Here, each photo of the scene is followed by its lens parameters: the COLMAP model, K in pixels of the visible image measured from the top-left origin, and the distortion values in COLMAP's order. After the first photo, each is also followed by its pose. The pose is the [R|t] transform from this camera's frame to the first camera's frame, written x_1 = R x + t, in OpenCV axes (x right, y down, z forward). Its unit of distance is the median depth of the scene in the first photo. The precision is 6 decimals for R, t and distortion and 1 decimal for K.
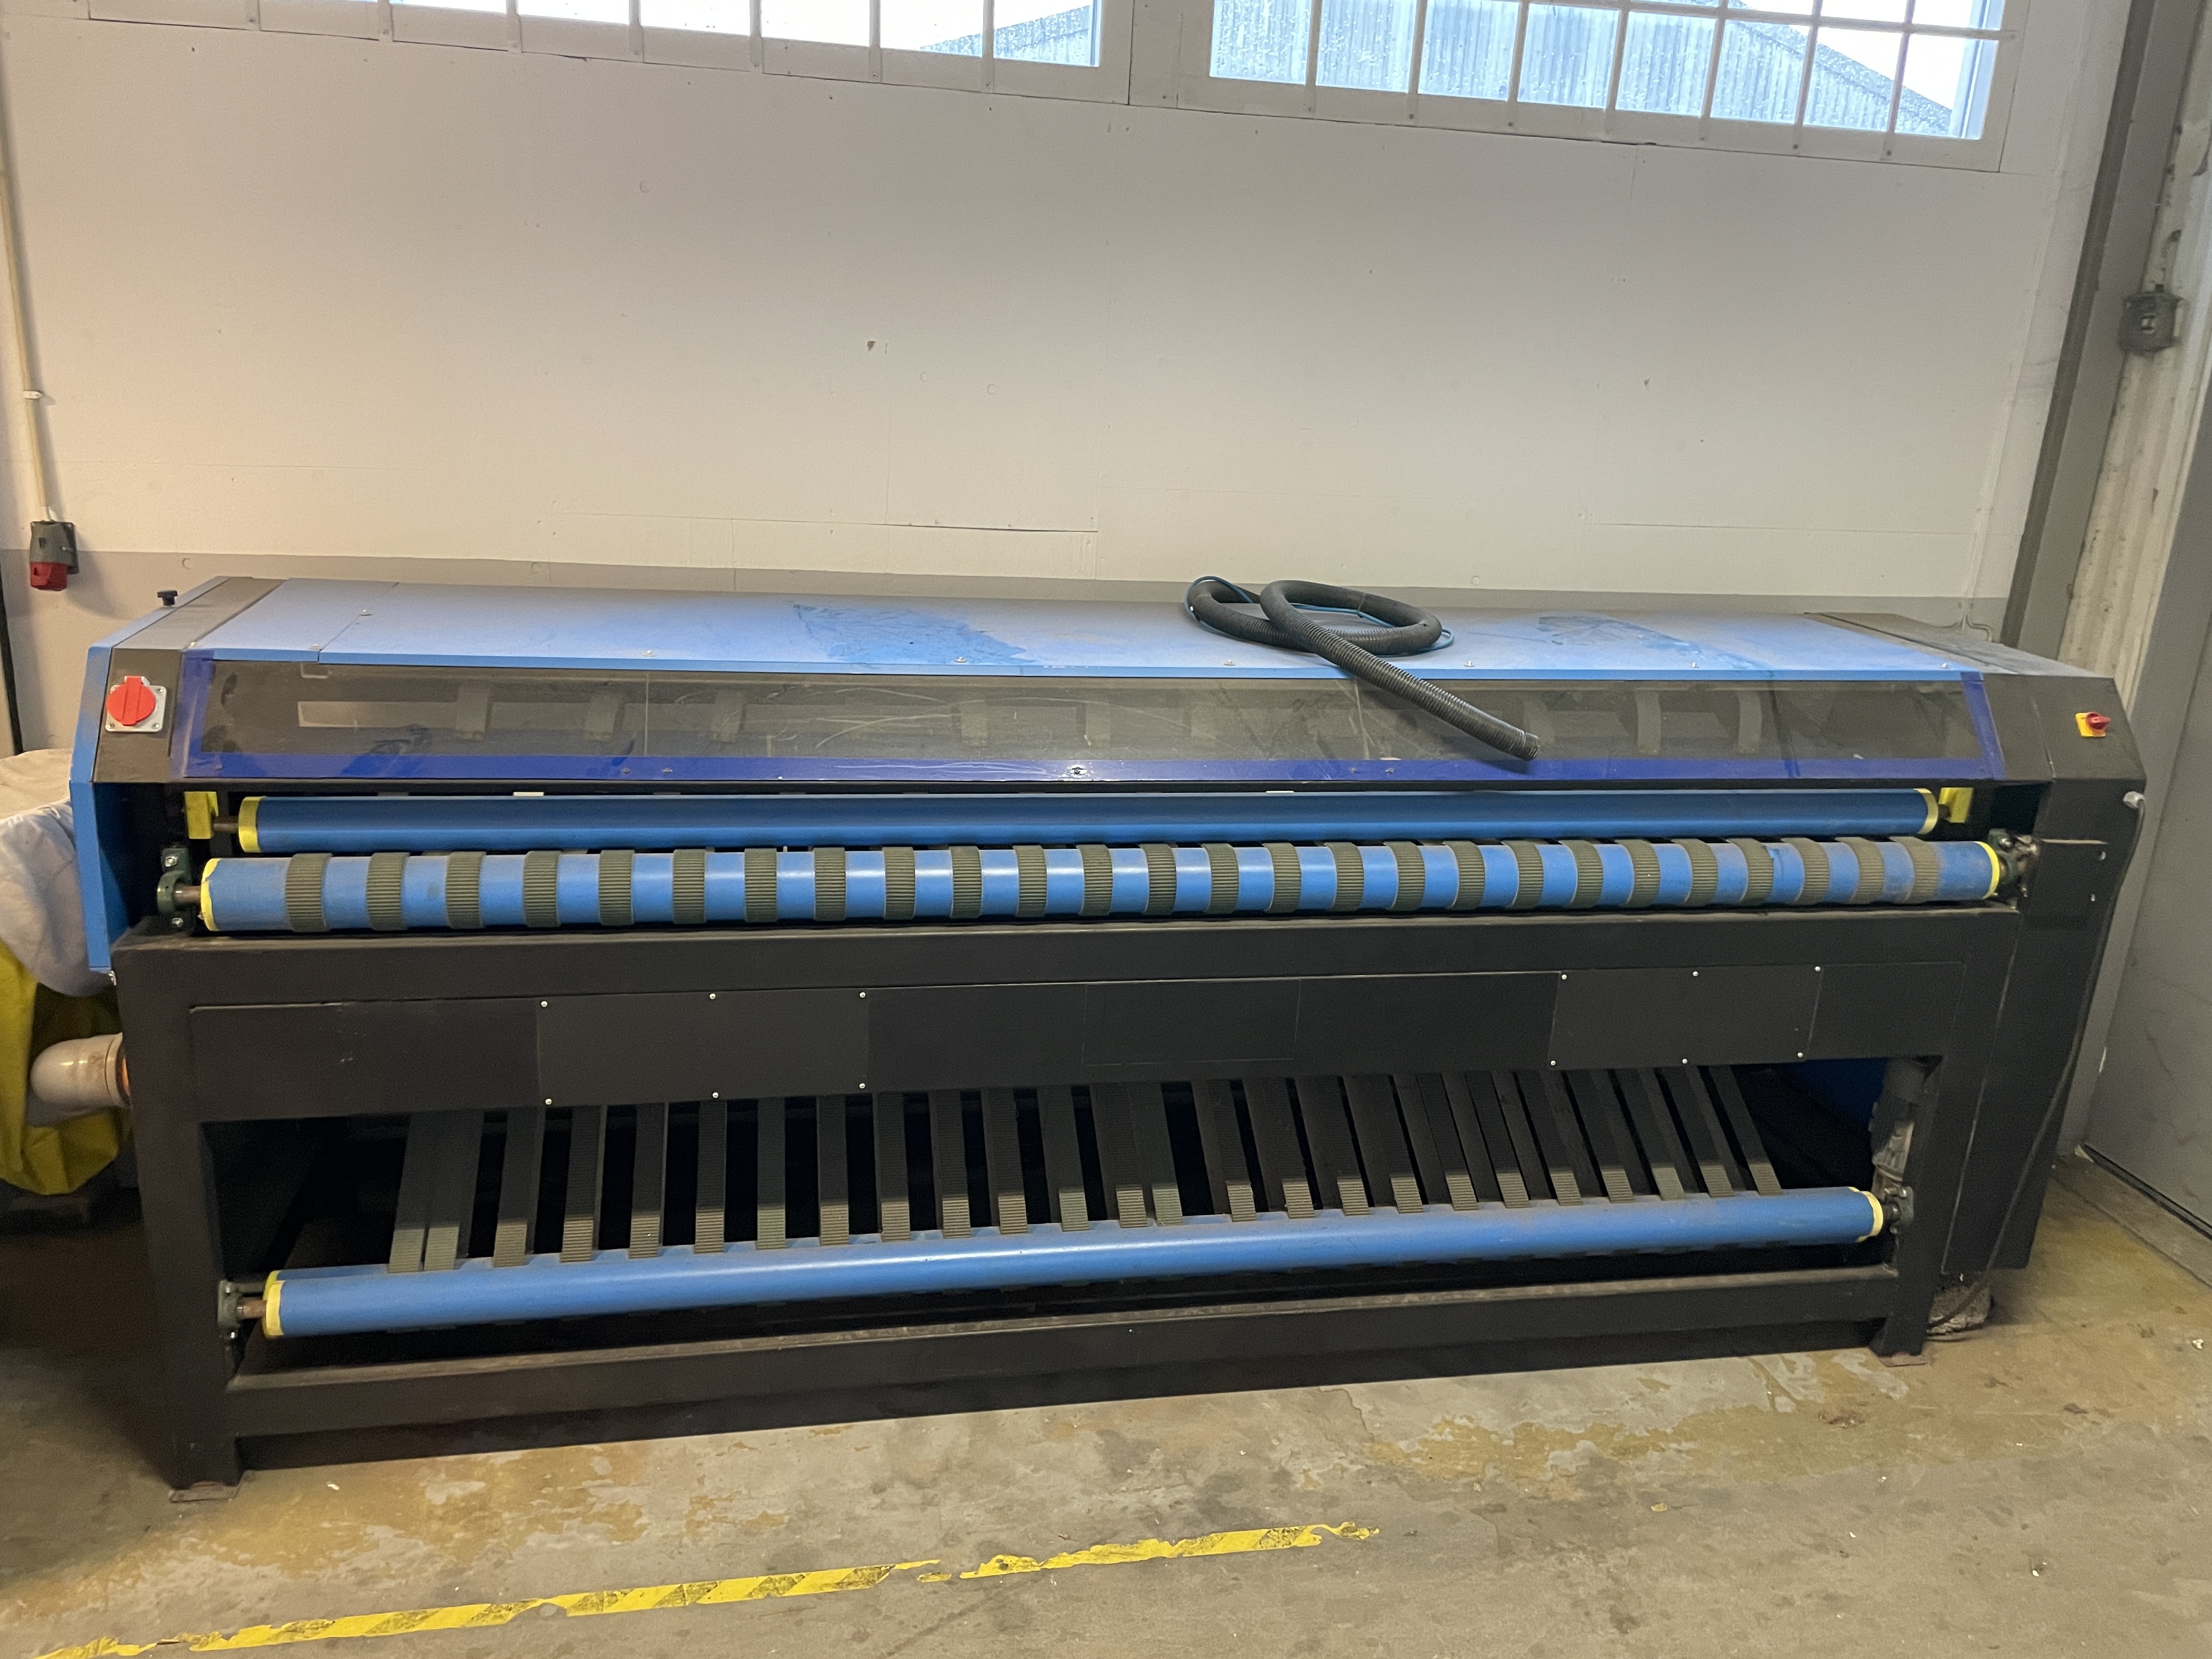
lens RADIAL K [[1662.6, 0, 1103.5], [0, 1662.6, 826.0], [0, 0, 1]] dist [0.096500, -0.127862]
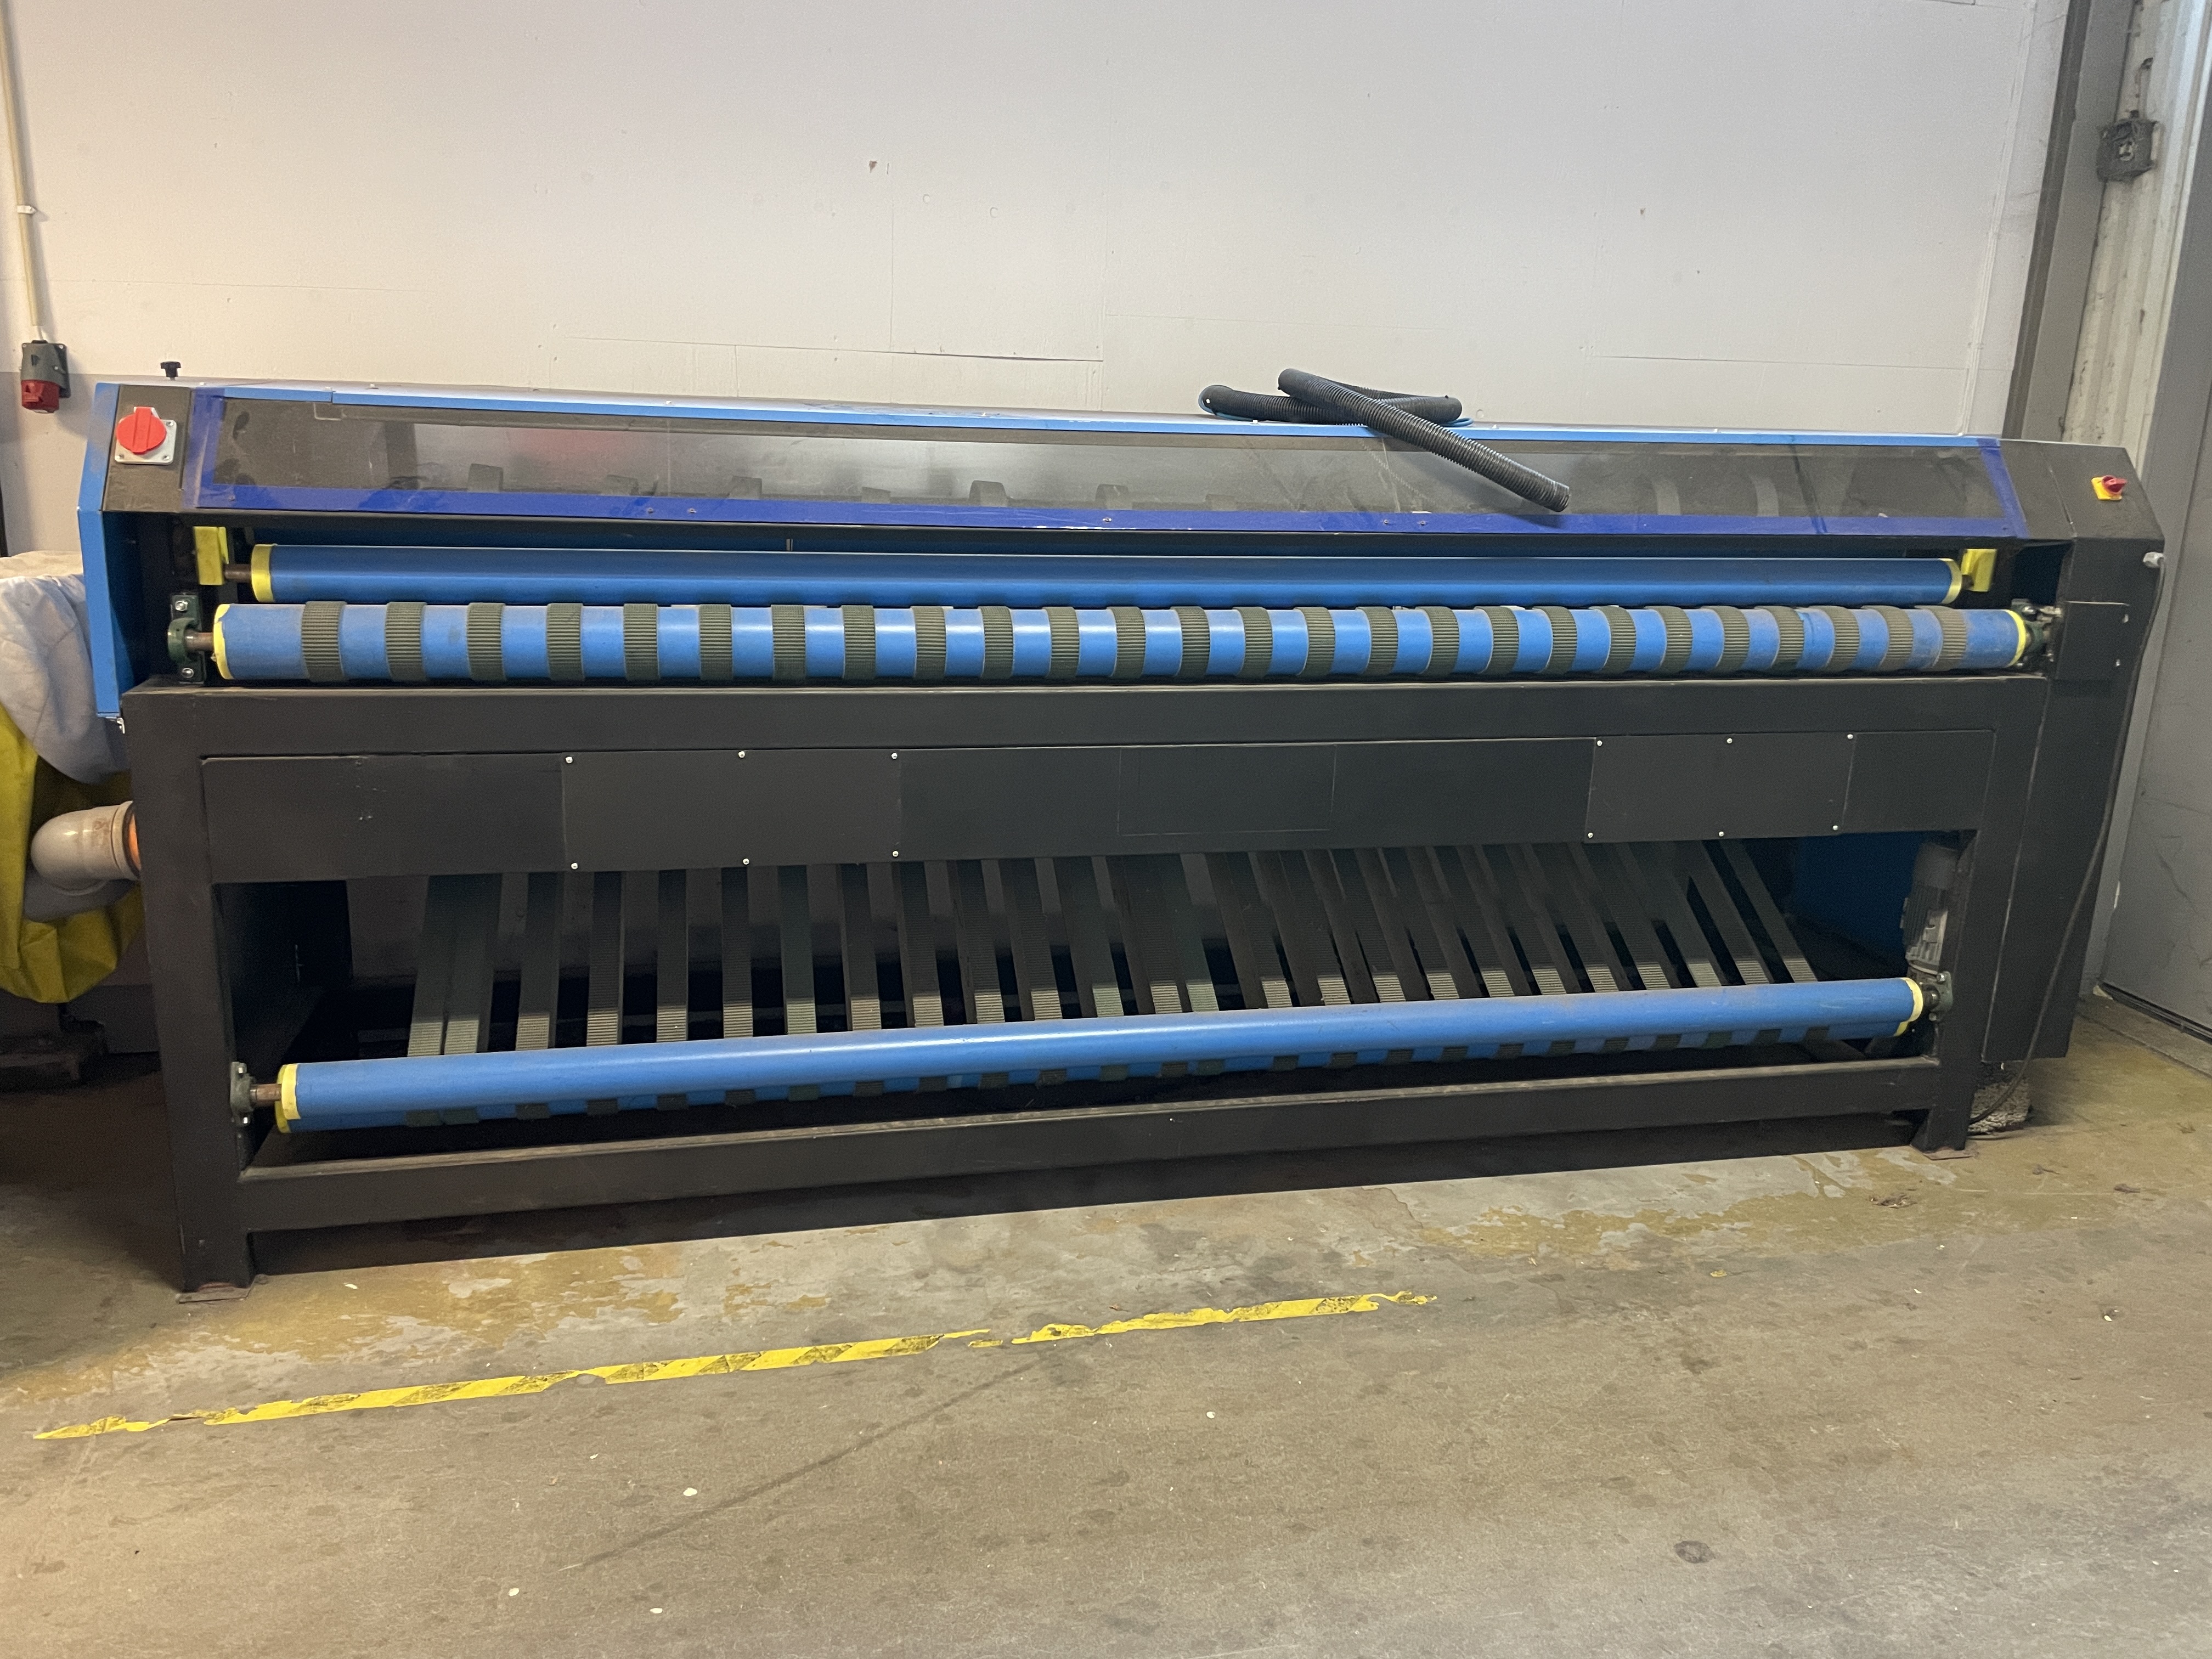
lens RADIAL K [[1661.0, 0, 1105.3], [0, 1661.0, 815.8], [0, 0, 1]] dist [0.094351, -0.123237]
pose [[0.999306, -0.027282, 0.025351, -0.043938], [0.028368, 0.998649, -0.043539, 0.171869], [-0.024129, 0.044228, 0.998730, 0.022938]]
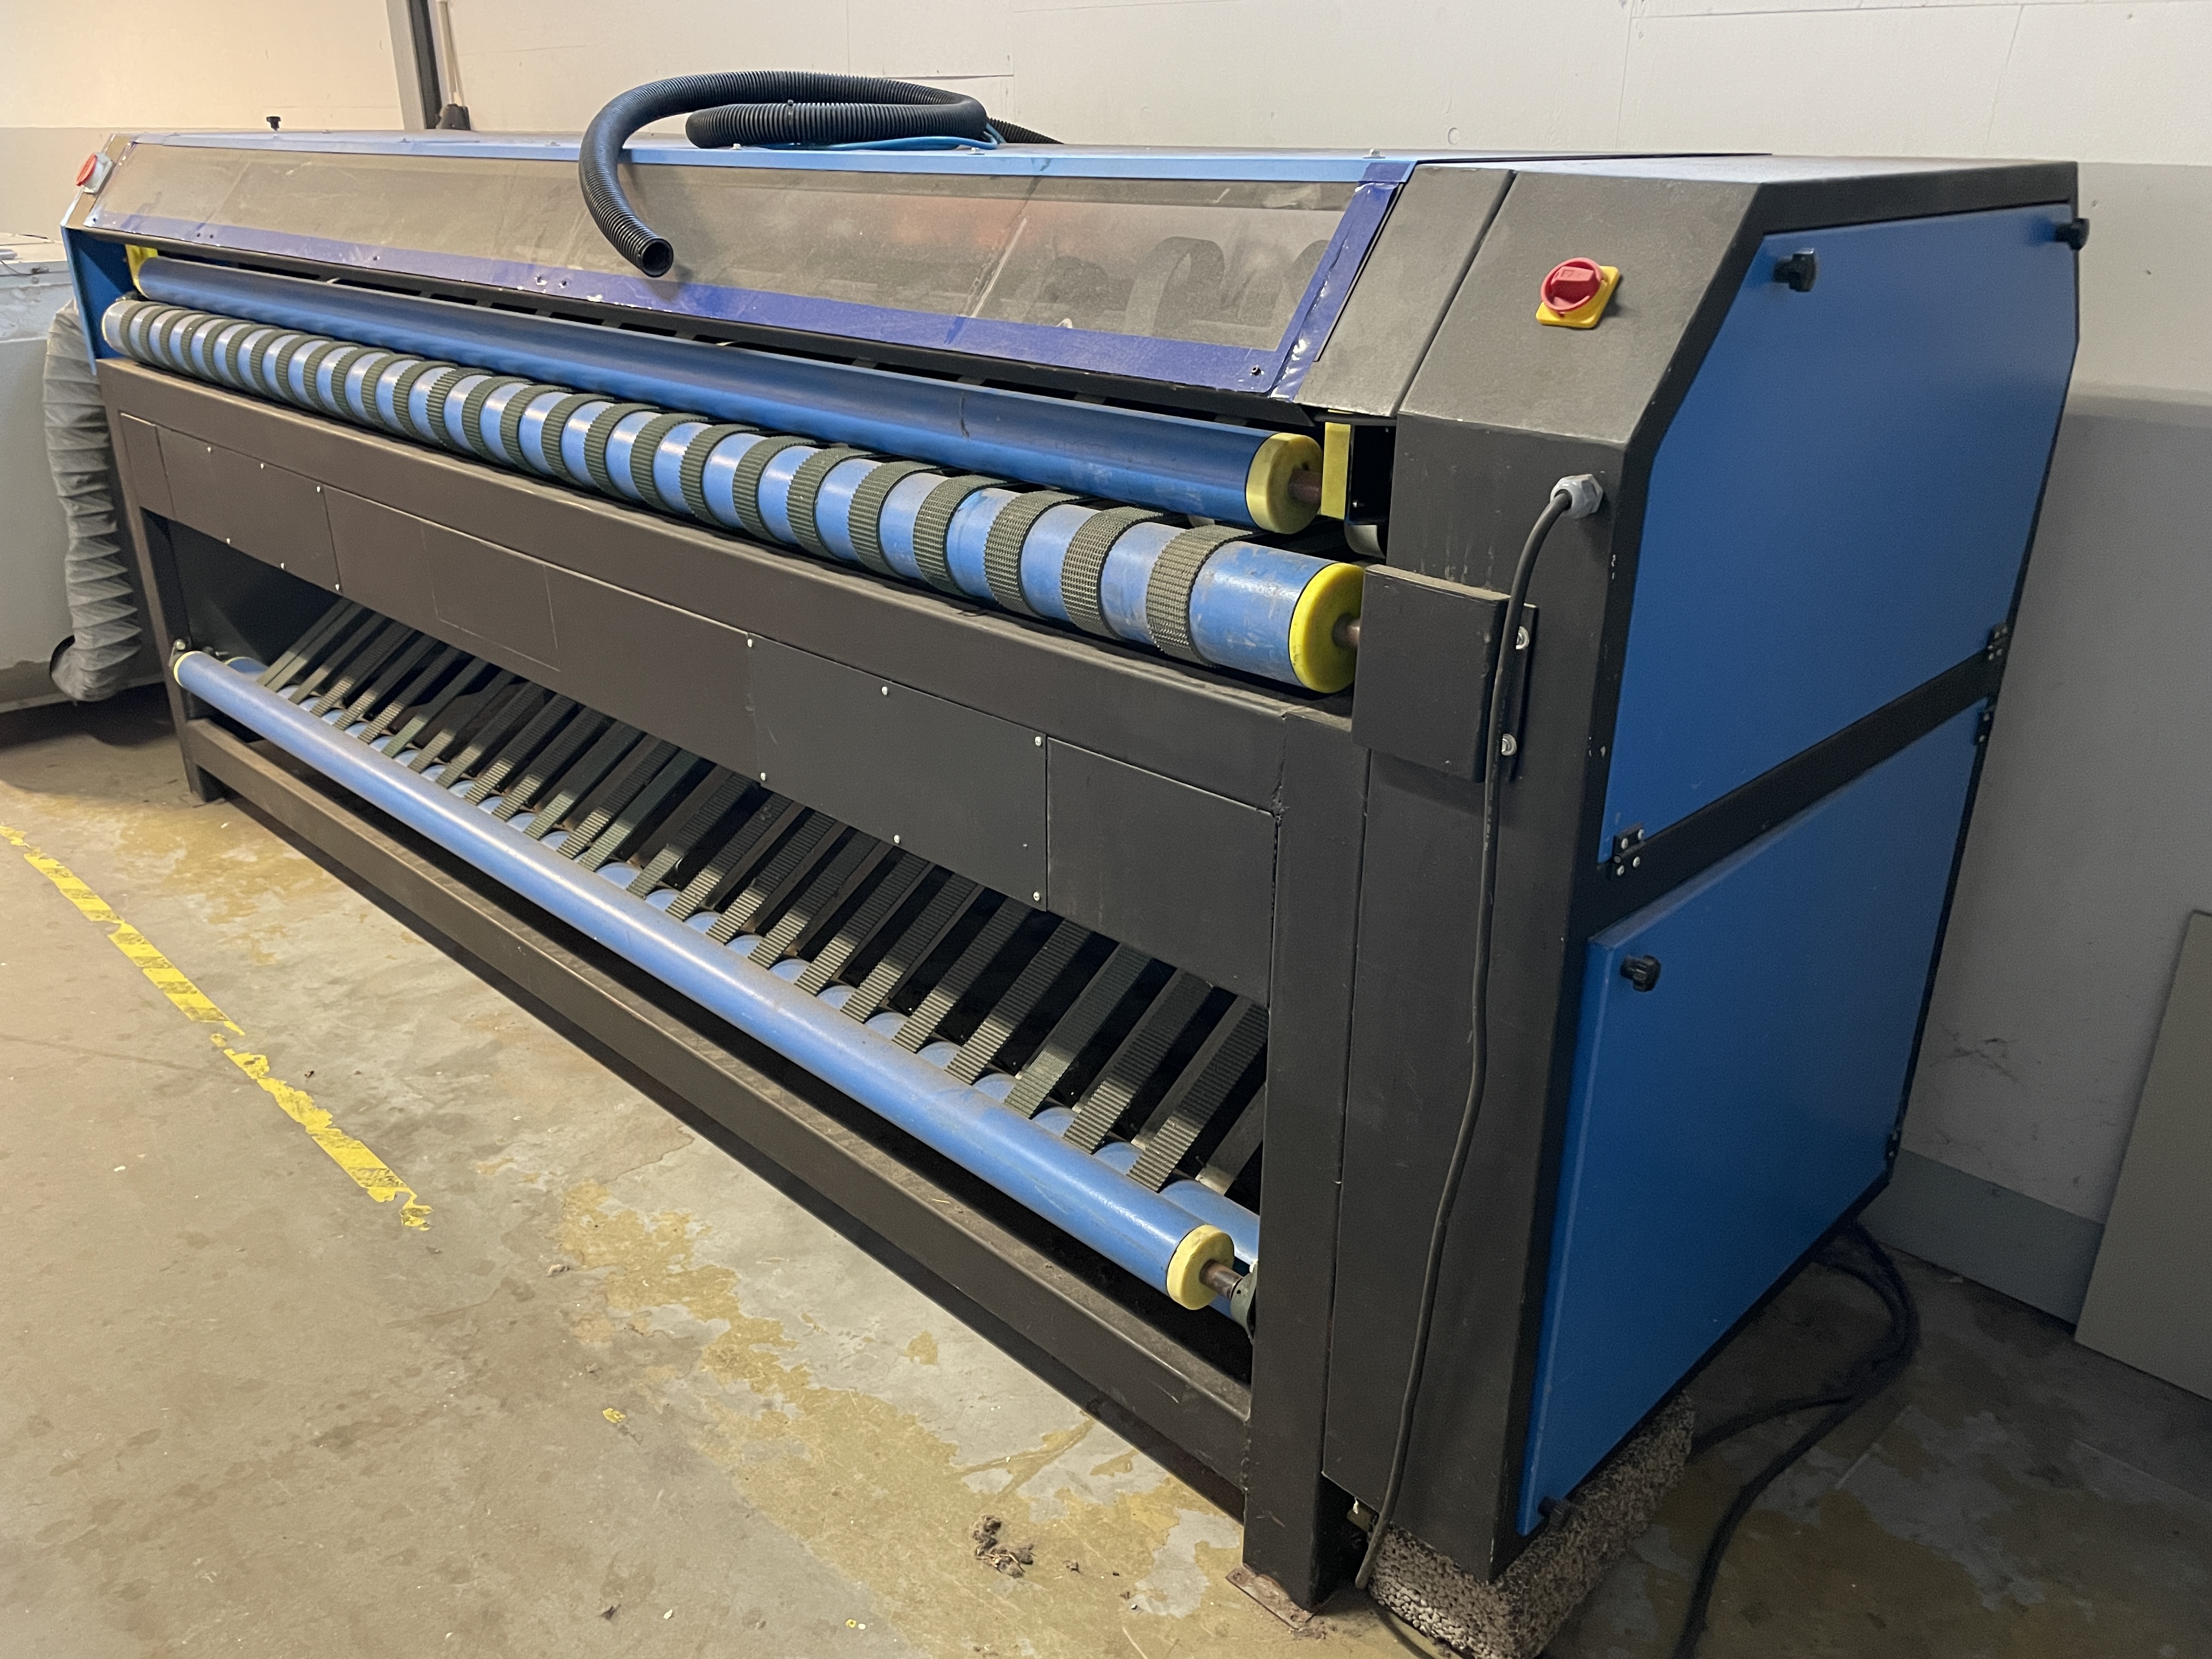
lens RADIAL K [[1672.5, 0, 1112.1], [0, 1672.5, 828.1], [0, 0, 1]] dist [0.094081, -0.128485]
pose [[0.557433, 0.271397, -0.784610, 0.917413], [-0.213499, 0.960137, 0.180429, 0.010673], [0.802301, 0.066936, 0.593155, 0.745557]]
